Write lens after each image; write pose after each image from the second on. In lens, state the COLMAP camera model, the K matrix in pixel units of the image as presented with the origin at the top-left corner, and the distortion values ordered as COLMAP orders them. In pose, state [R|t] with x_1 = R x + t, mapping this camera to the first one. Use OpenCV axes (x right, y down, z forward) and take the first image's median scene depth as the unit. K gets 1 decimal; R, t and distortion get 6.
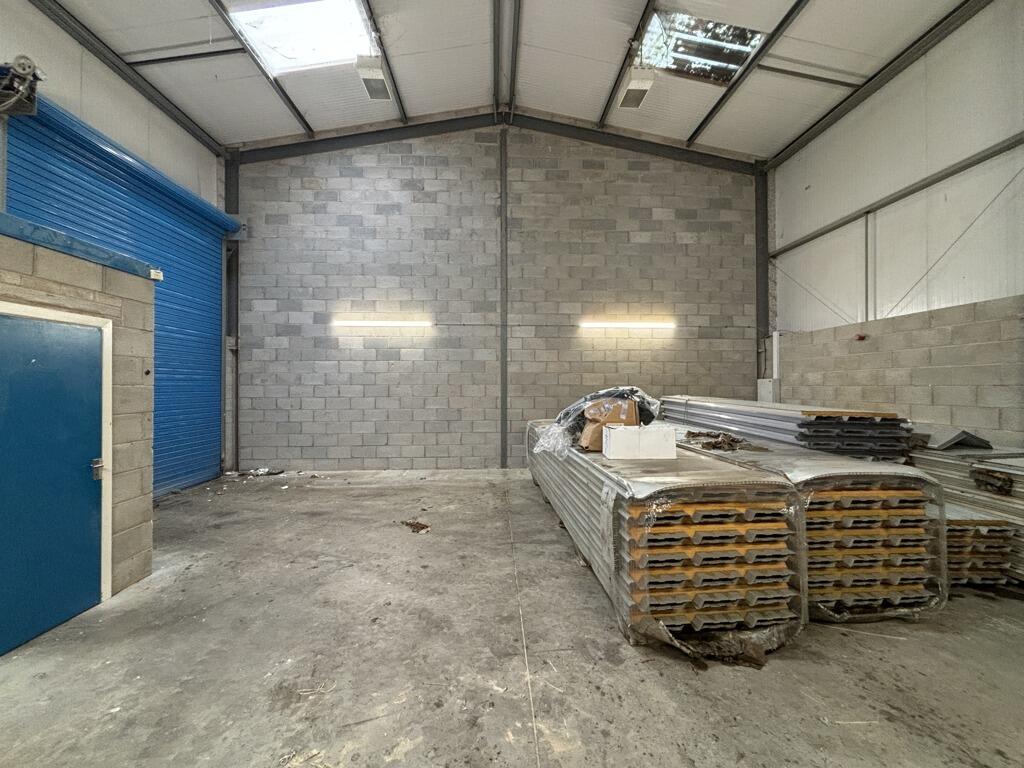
lens RADIAL K [[407.2, 0, 511.7], [0, 407.2, 383.2], [0, 0, 1]] dist [0.001467, -0.000228]
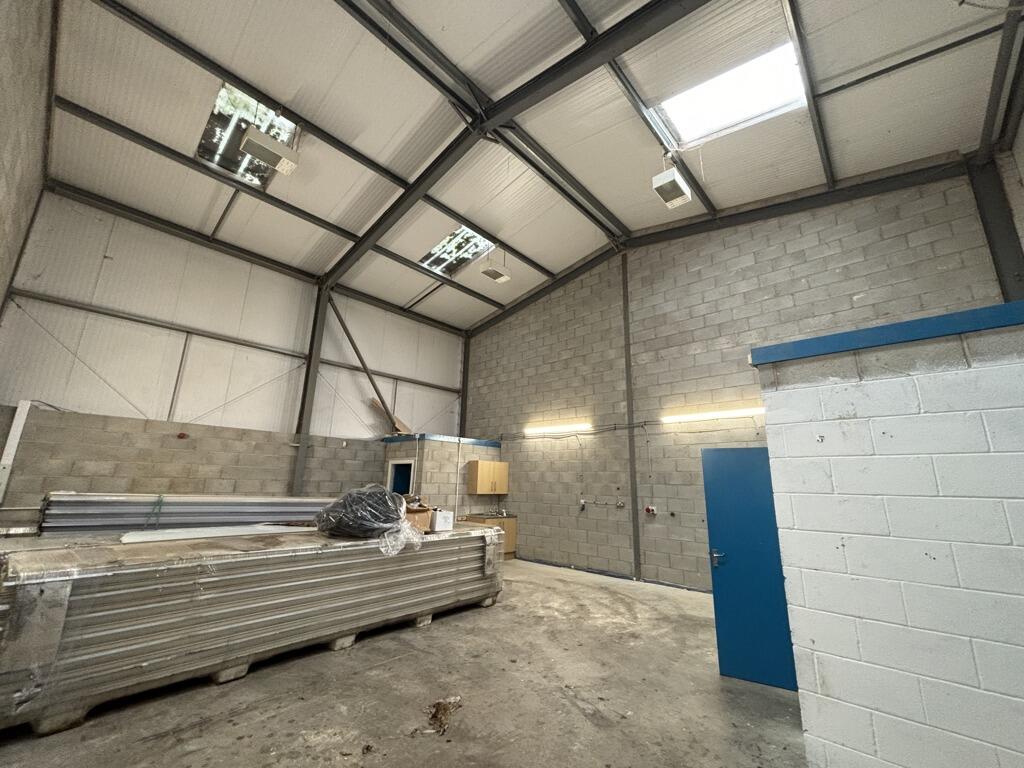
lens RADIAL K [[407.2, 0, 513.0], [0, 407.2, 387.0], [0, 0, 1]] dist [0.001467, -0.000228]
pose [[-0.701096, 0.155571, 0.695890, -0.691718], [-0.024914, 0.969970, -0.241944, 0.012714], [-0.712632, -0.186964, -0.676166, 1.206041]]
